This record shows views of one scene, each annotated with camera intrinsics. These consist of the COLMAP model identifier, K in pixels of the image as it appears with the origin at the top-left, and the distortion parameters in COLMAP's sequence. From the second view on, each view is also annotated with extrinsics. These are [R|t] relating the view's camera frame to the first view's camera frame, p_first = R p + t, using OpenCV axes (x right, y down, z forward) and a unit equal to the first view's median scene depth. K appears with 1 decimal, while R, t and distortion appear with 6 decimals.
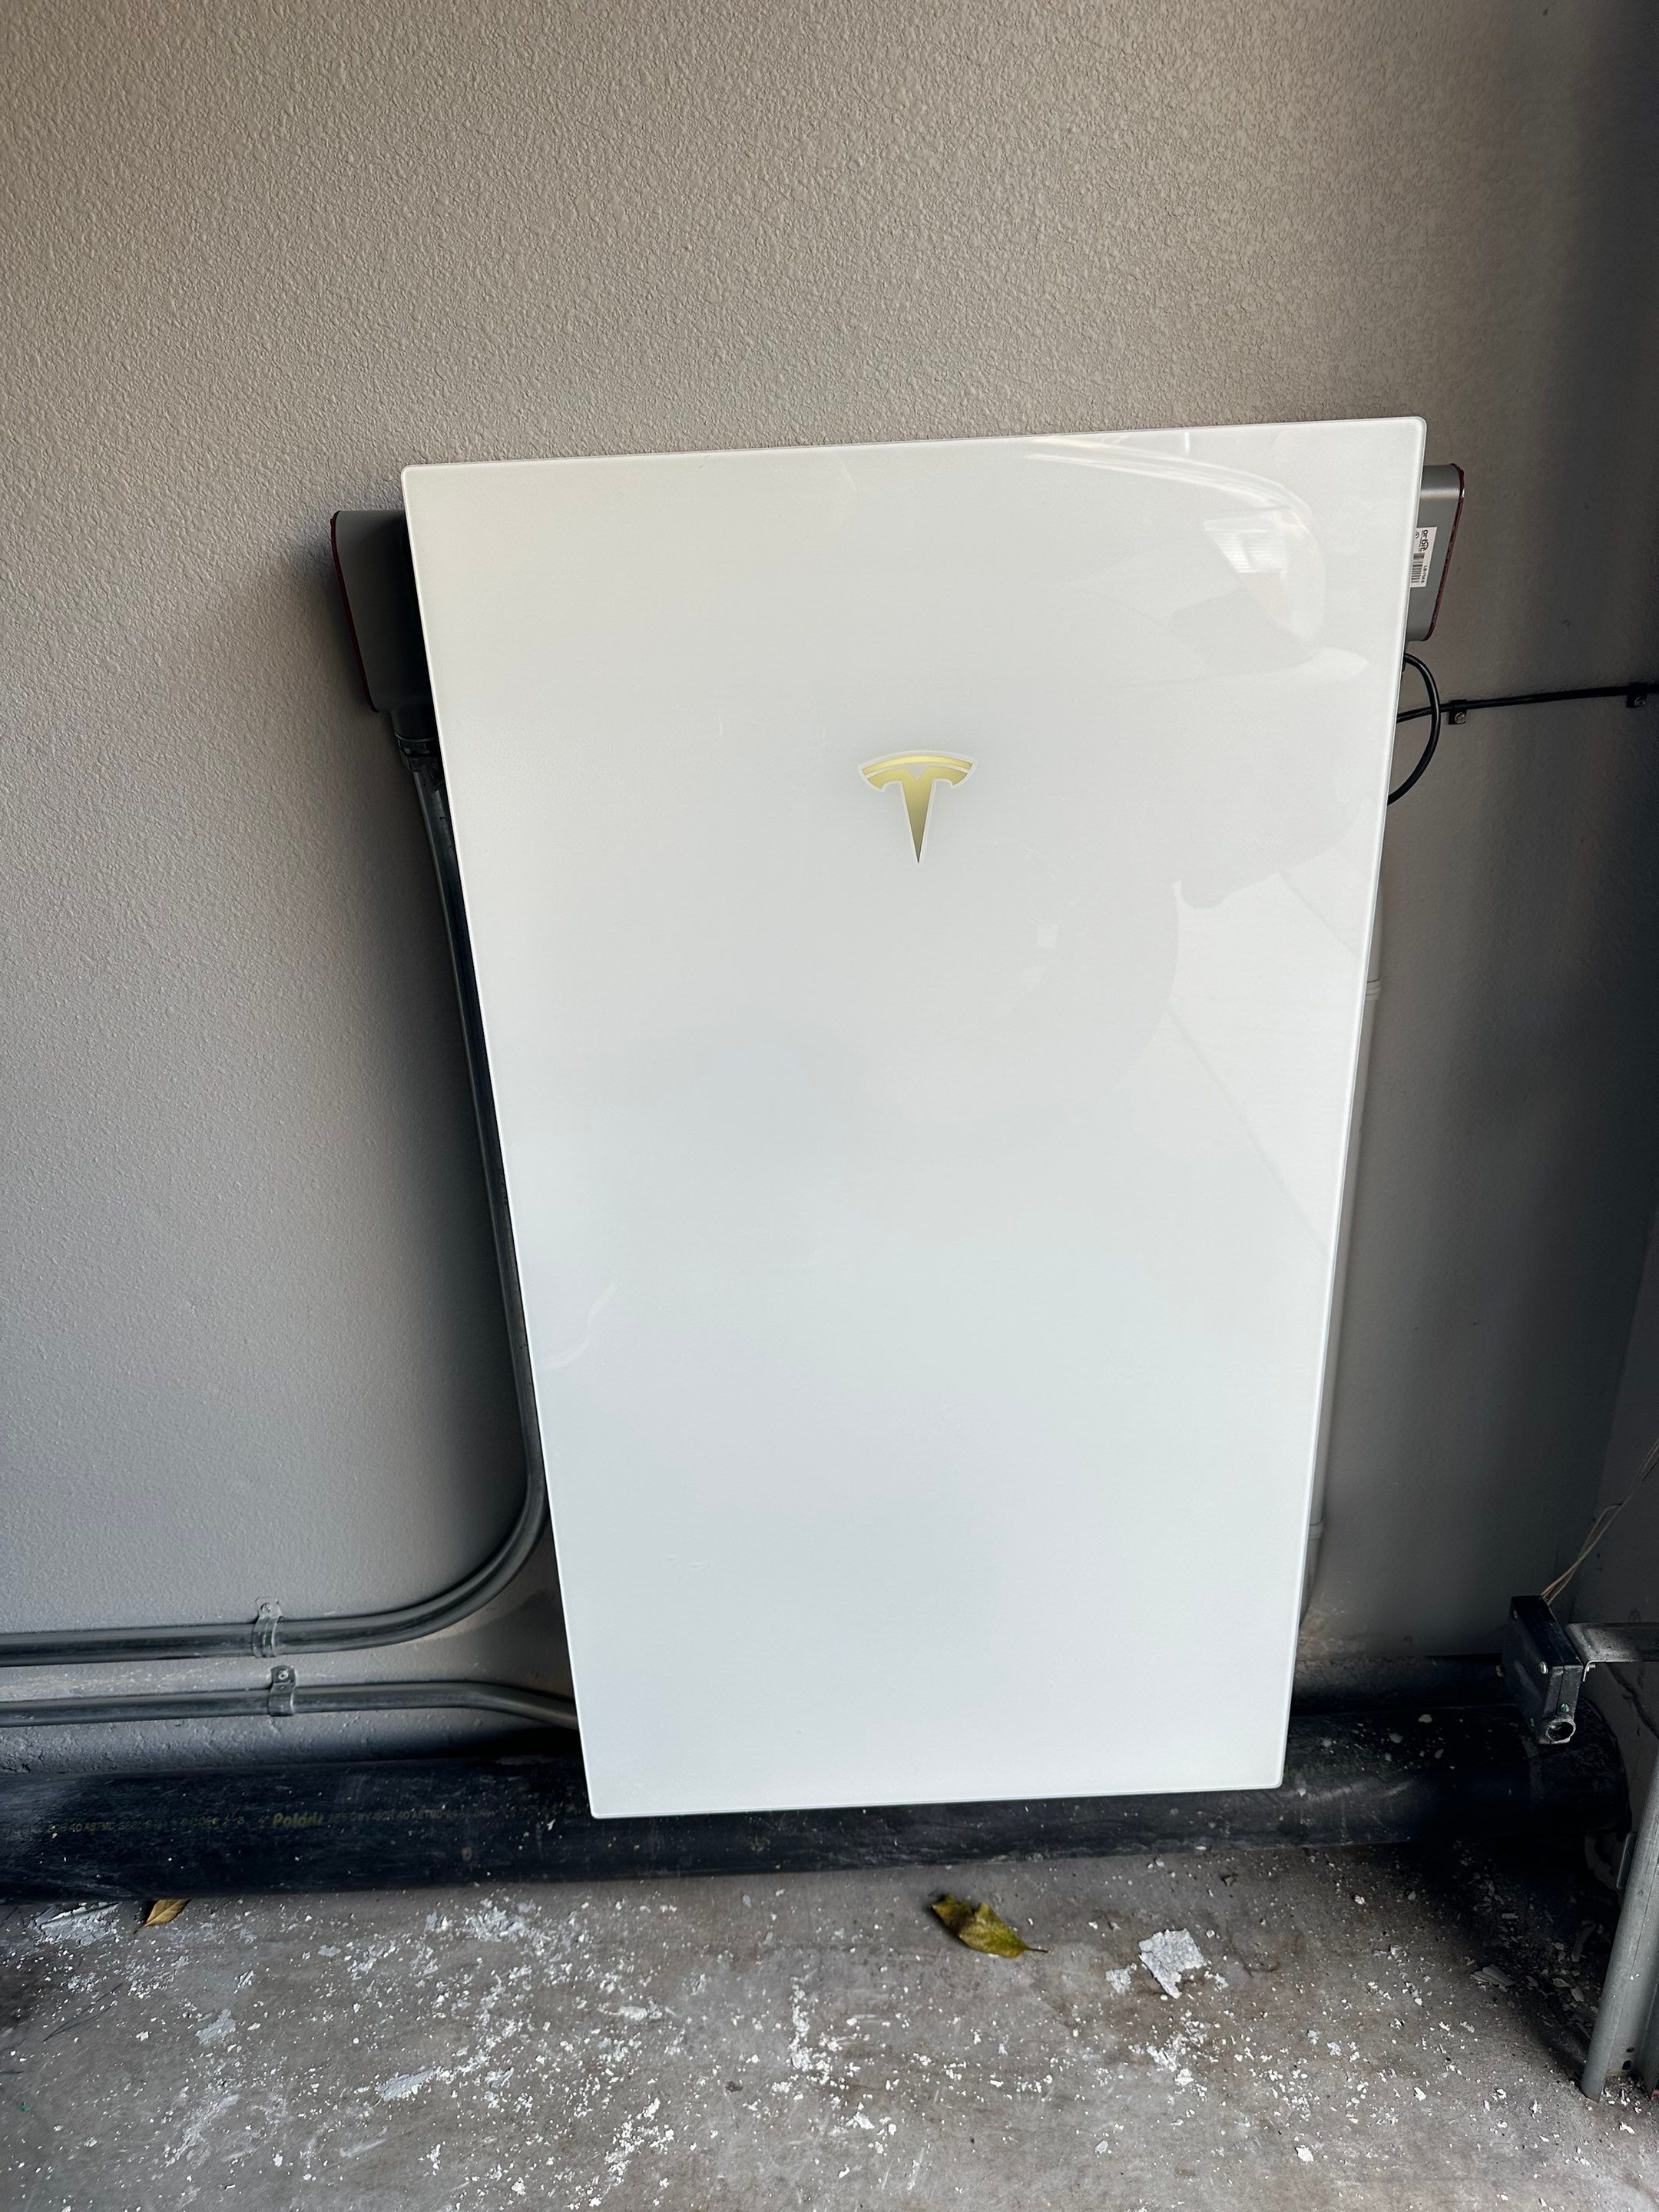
lens RADIAL K [[1555.2, 0, 829.5], [0, 1555.2, 1106.0], [0, 0, 1]] dist [0.061681, -0.059030]
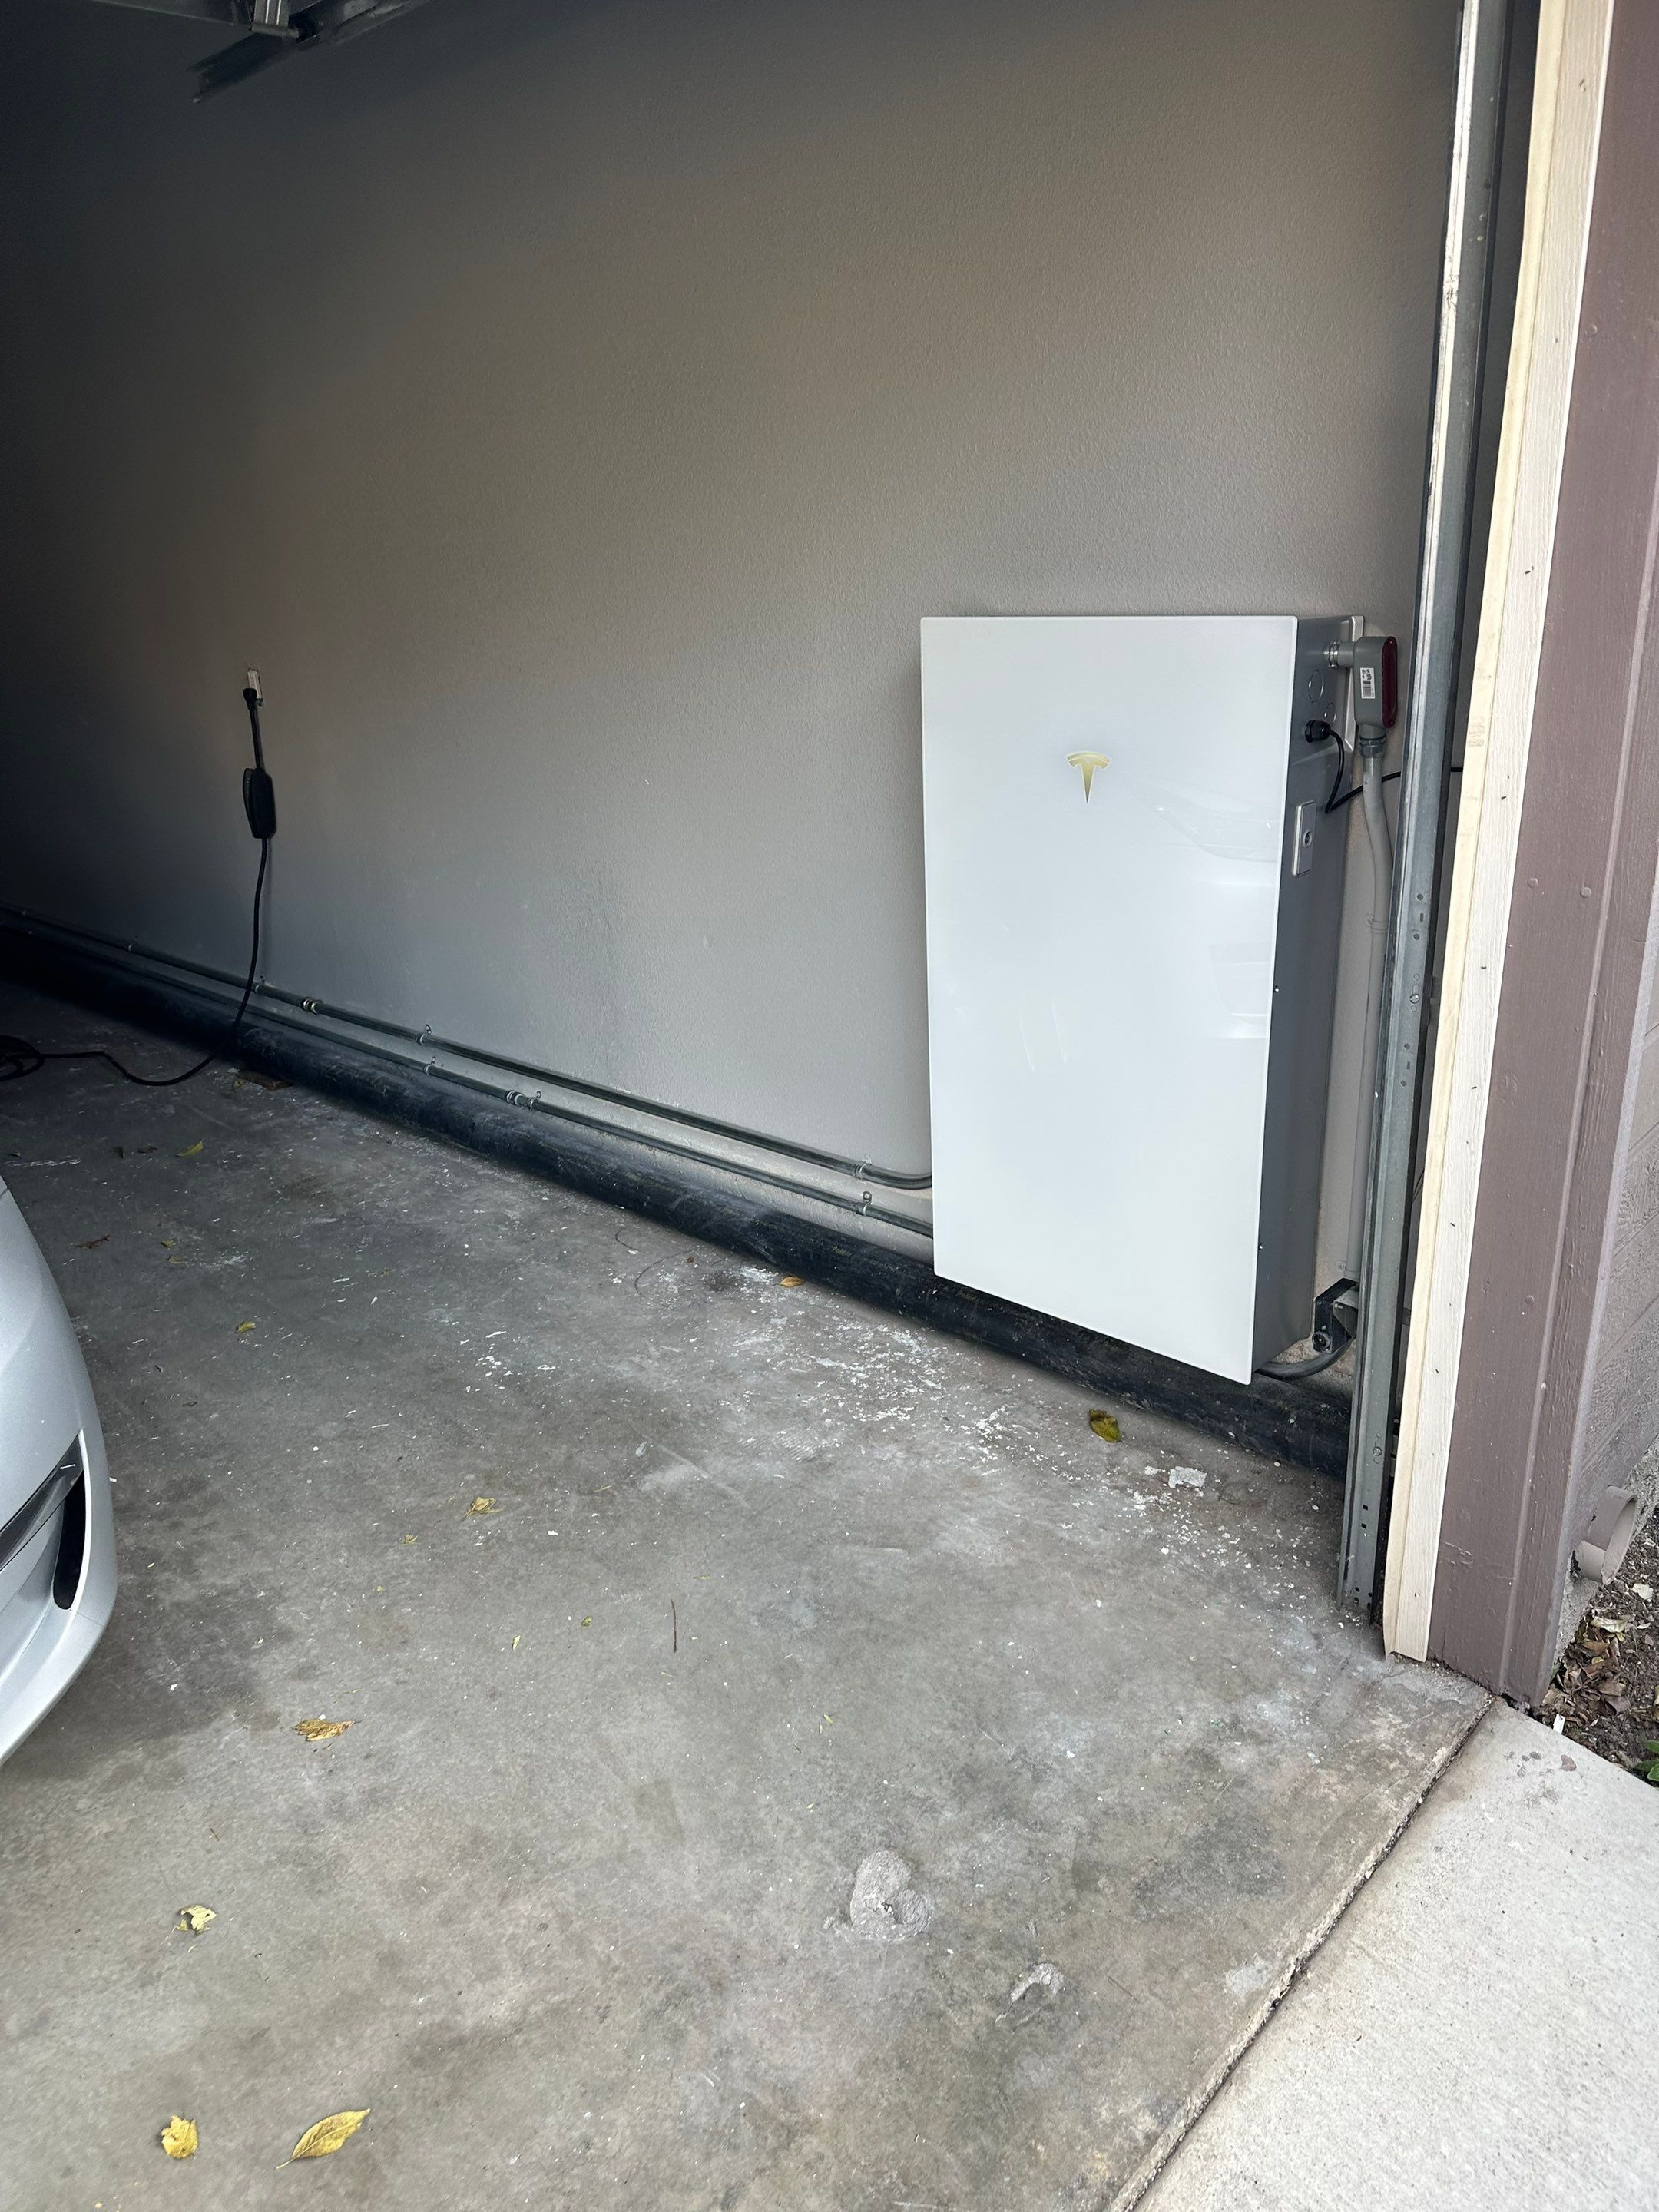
lens RADIAL K [[1555.2, 0, 829.5], [0, 1555.2, 1106.0], [0, 0, 1]] dist [0.061681, -0.059030]
pose [[0.732590, 0.259159, -0.629403, 0.906668], [-0.261515, 0.960876, 0.091256, 0.099894], [0.628428, 0.097745, 0.771702, -0.600673]]
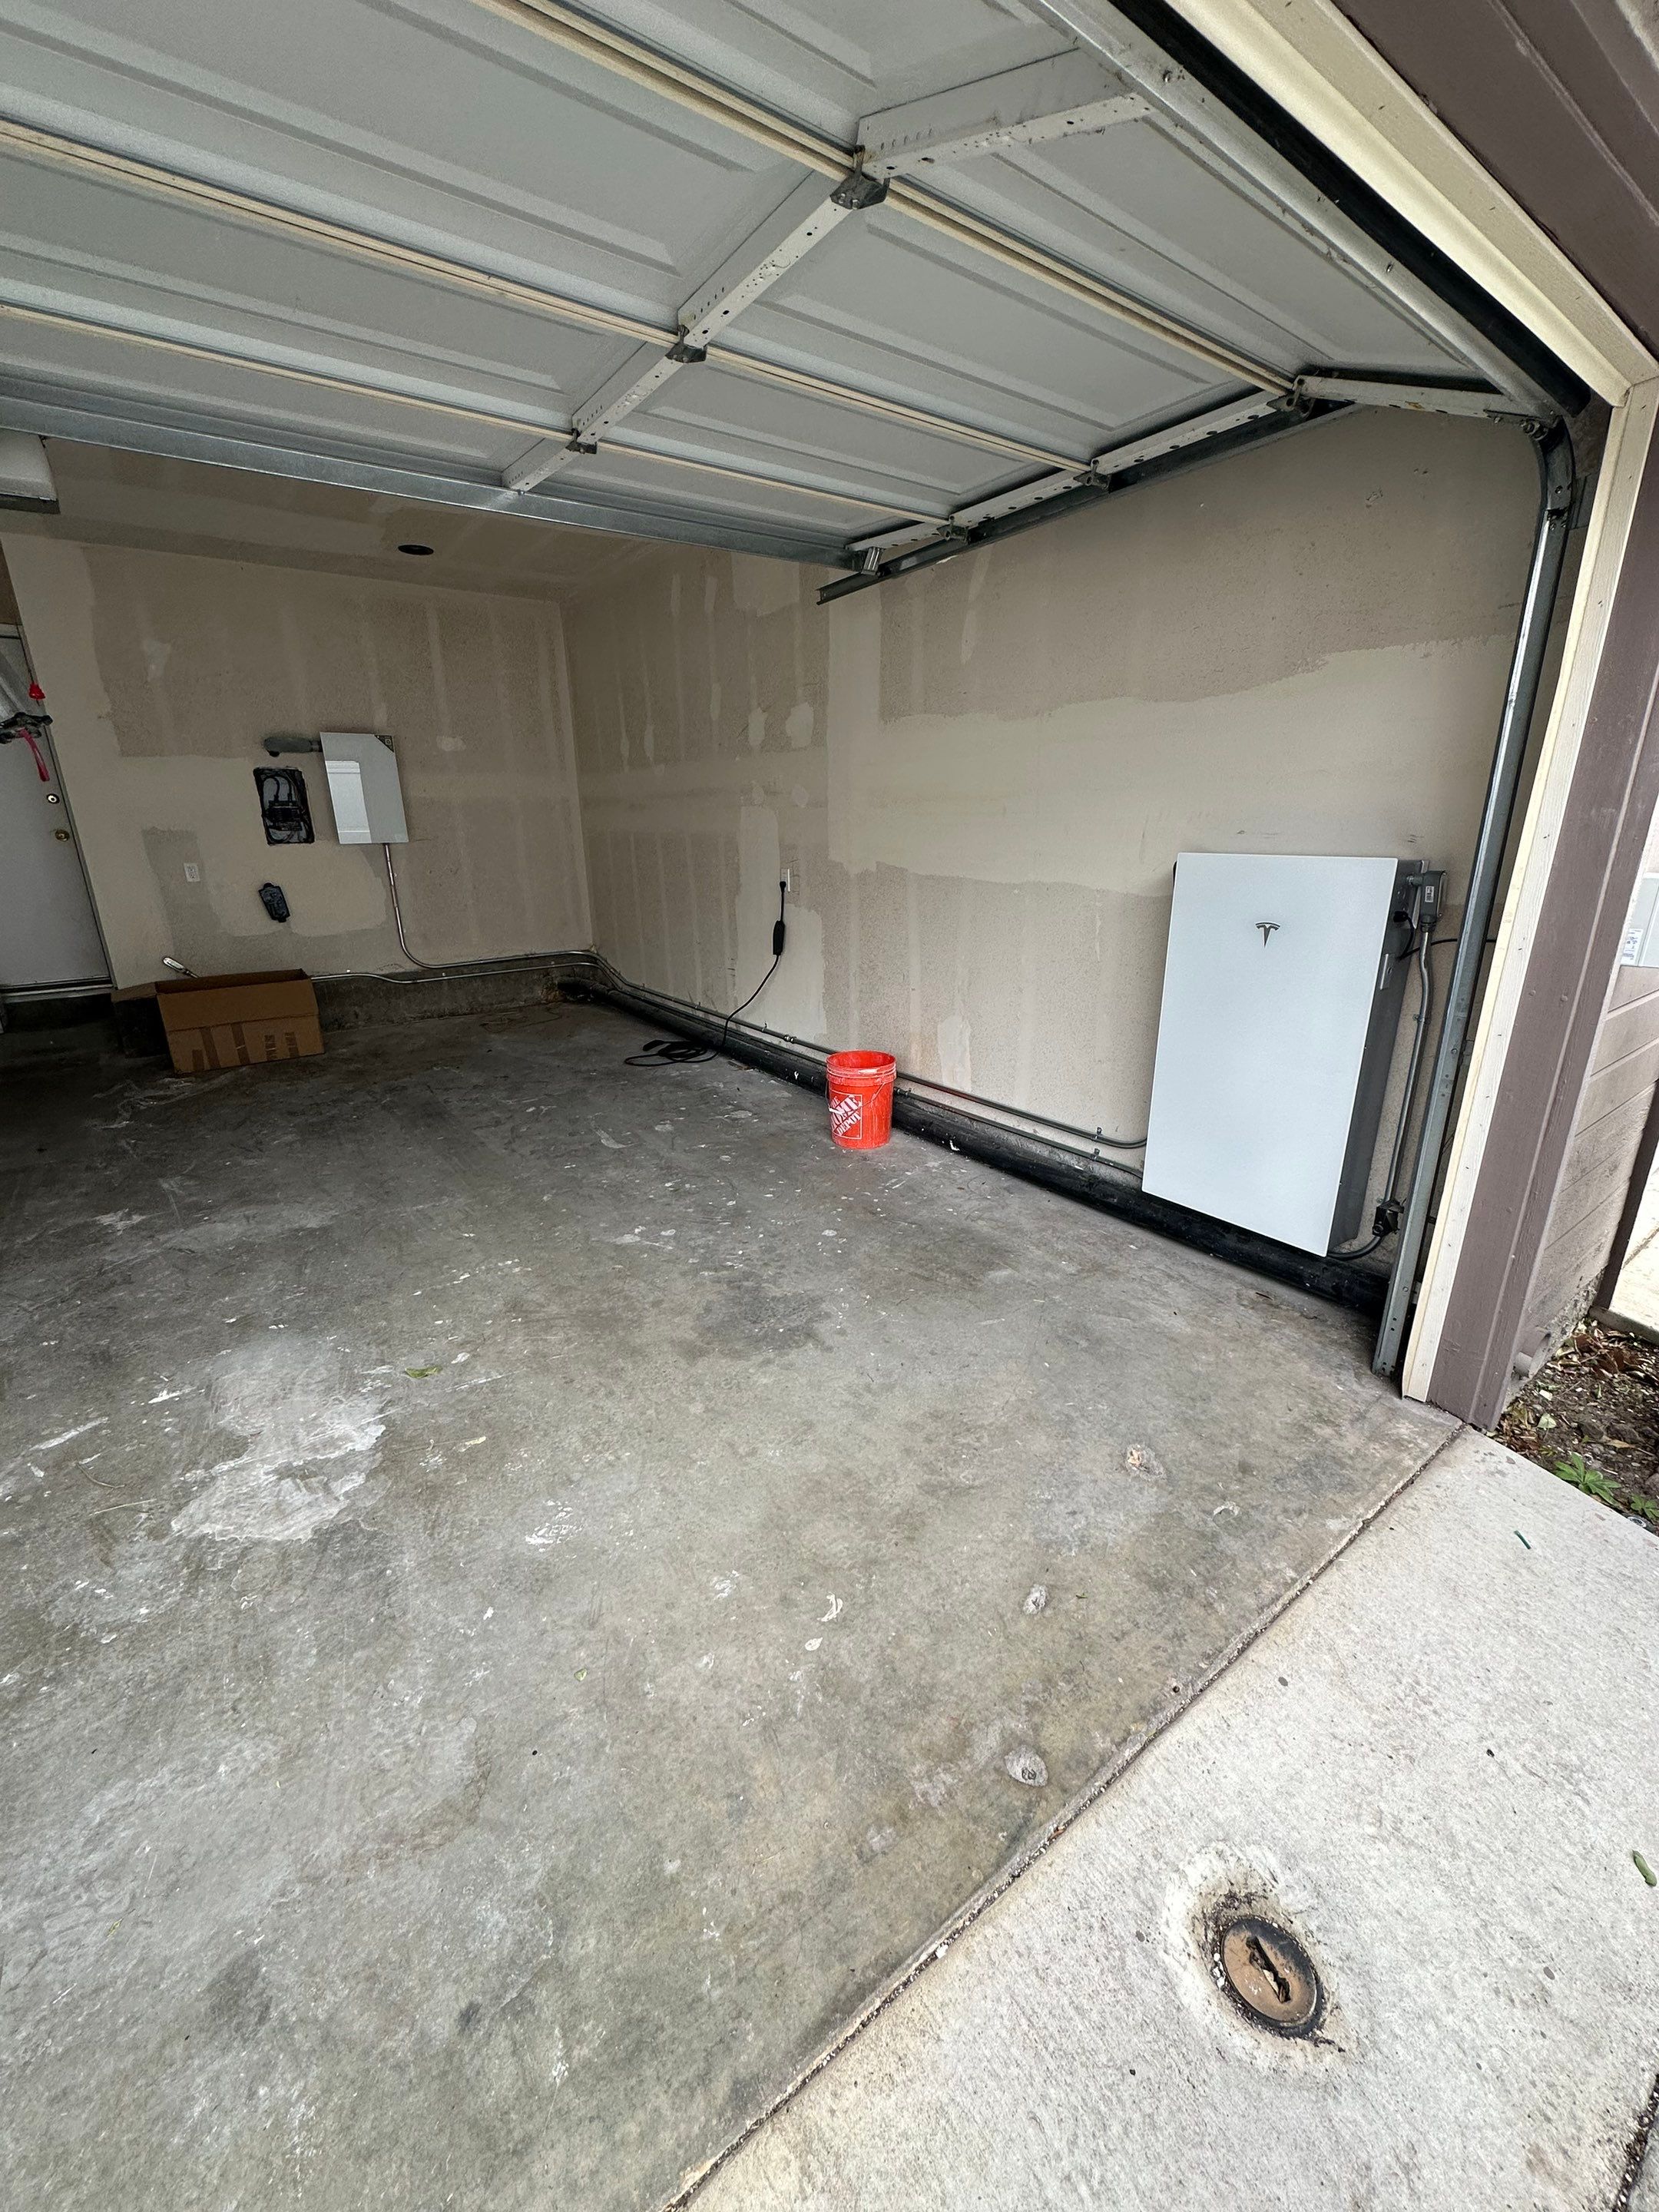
lens RADIAL K [[886.1, 0, 834.6], [0, 886.1, 1096.5], [0, 0, 1]] dist [0.013172, -0.000038]
pose [[0.595741, 0.289762, -0.749086, 0.929061], [-0.334330, 0.937477, 0.096747, 0.270542], [0.730285, 0.192806, 0.655370, -0.974480]]
